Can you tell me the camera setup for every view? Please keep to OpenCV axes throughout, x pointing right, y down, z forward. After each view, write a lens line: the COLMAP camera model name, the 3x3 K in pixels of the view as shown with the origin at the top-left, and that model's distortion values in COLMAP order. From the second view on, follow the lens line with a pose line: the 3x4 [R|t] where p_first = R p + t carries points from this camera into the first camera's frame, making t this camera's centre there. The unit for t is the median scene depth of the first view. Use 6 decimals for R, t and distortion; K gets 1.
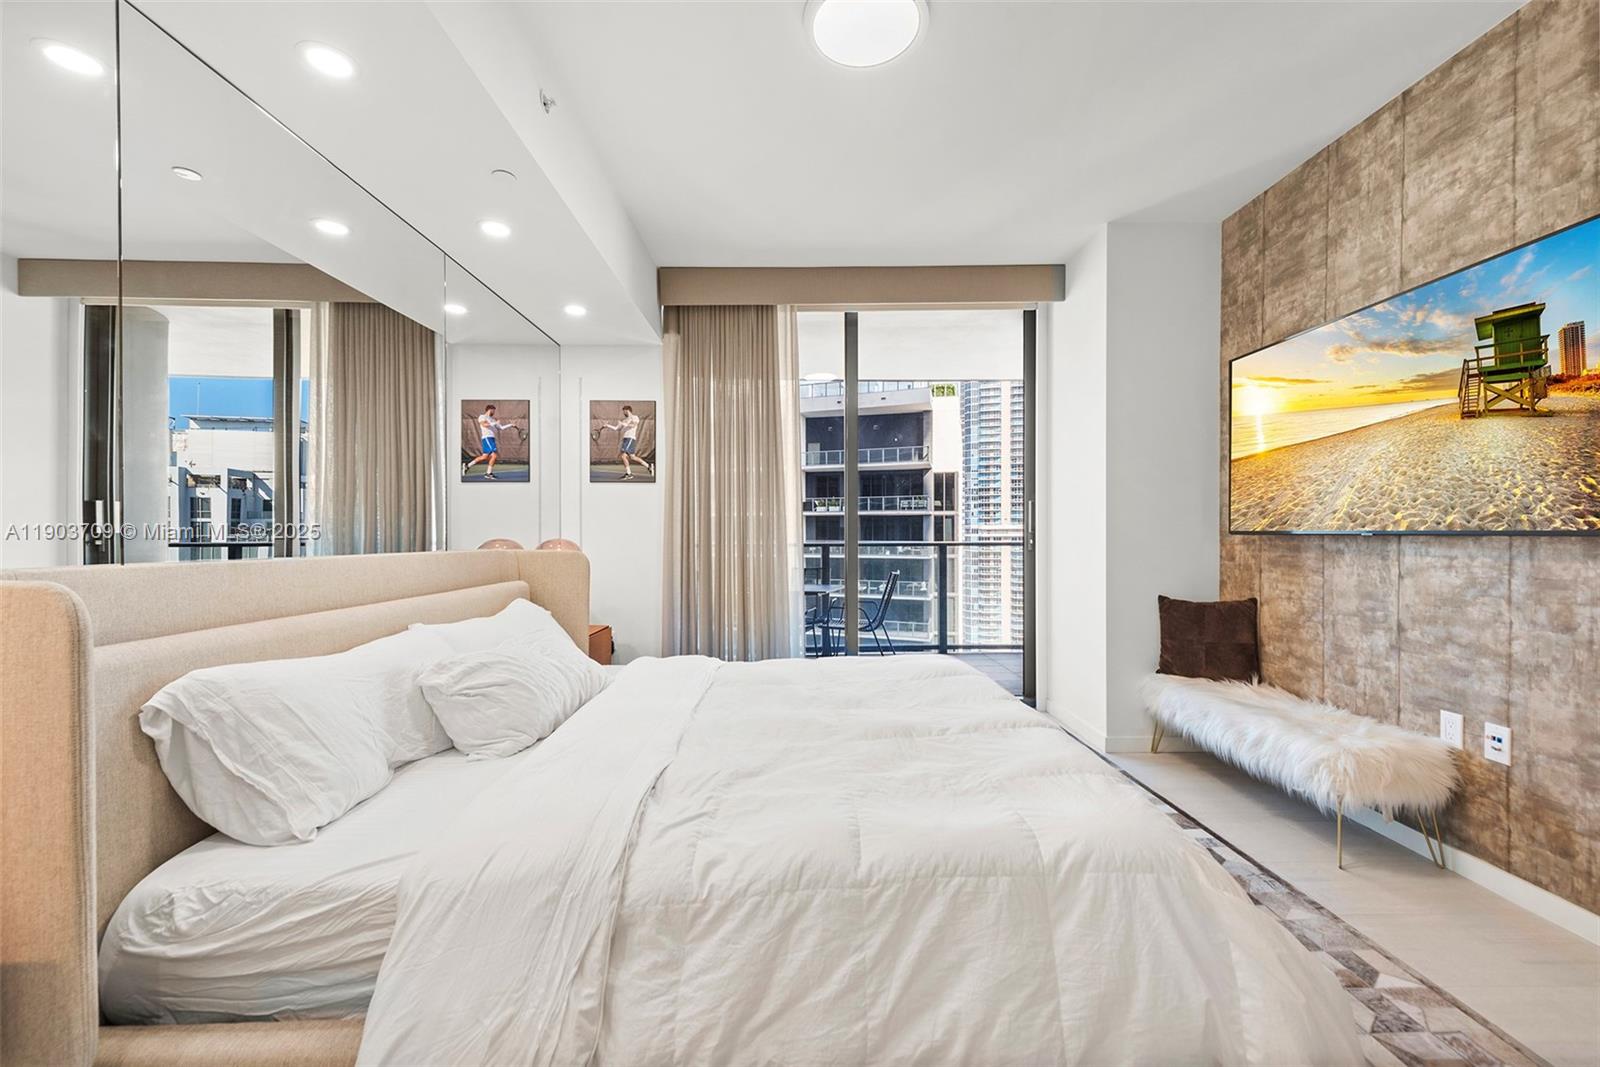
lens RADIAL K [[630.3, 0, 807.8], [0, 630.3, 536.8], [0, 0, 1]] dist [0.013880, -0.004437]
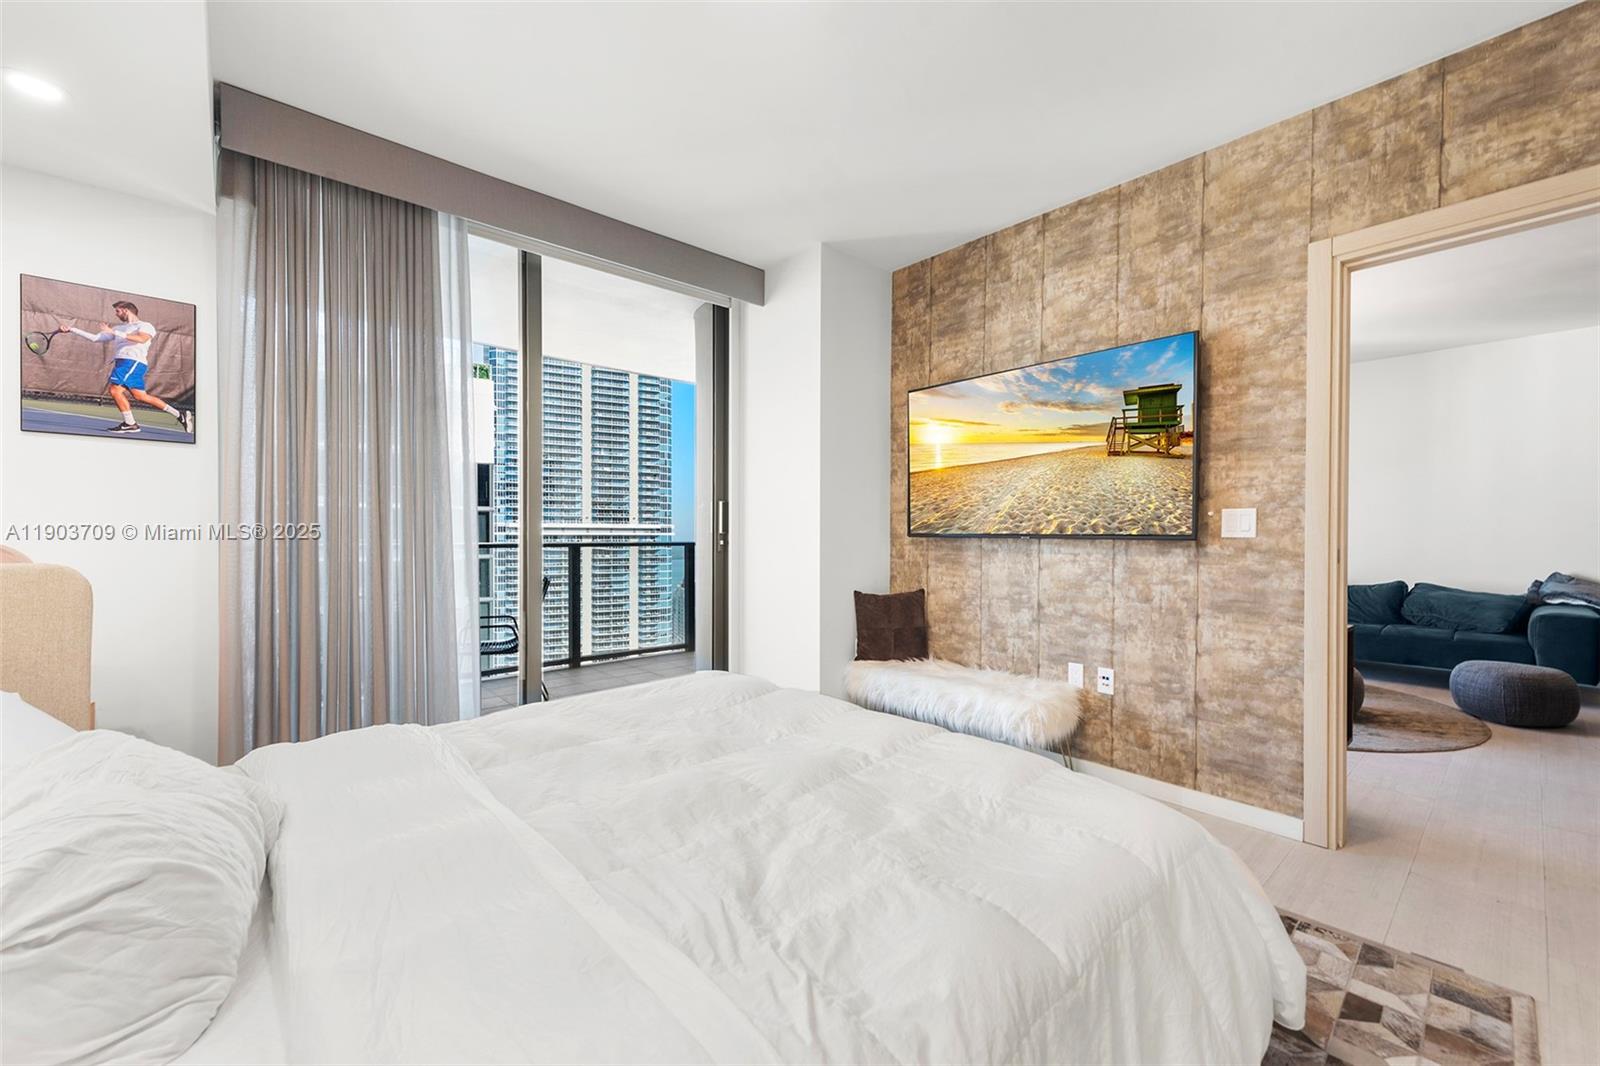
lens RADIAL K [[630.2, 0, 806.1], [0, 630.2, 538.9], [0, 0, 1]] dist [0.017252, -0.005264]
pose [[0.756668, 0.001181, 0.653798, -0.296771], [-0.004635, 0.999983, 0.003558, -0.003530], [-0.653783, -0.005723, 0.756661, 0.263818]]
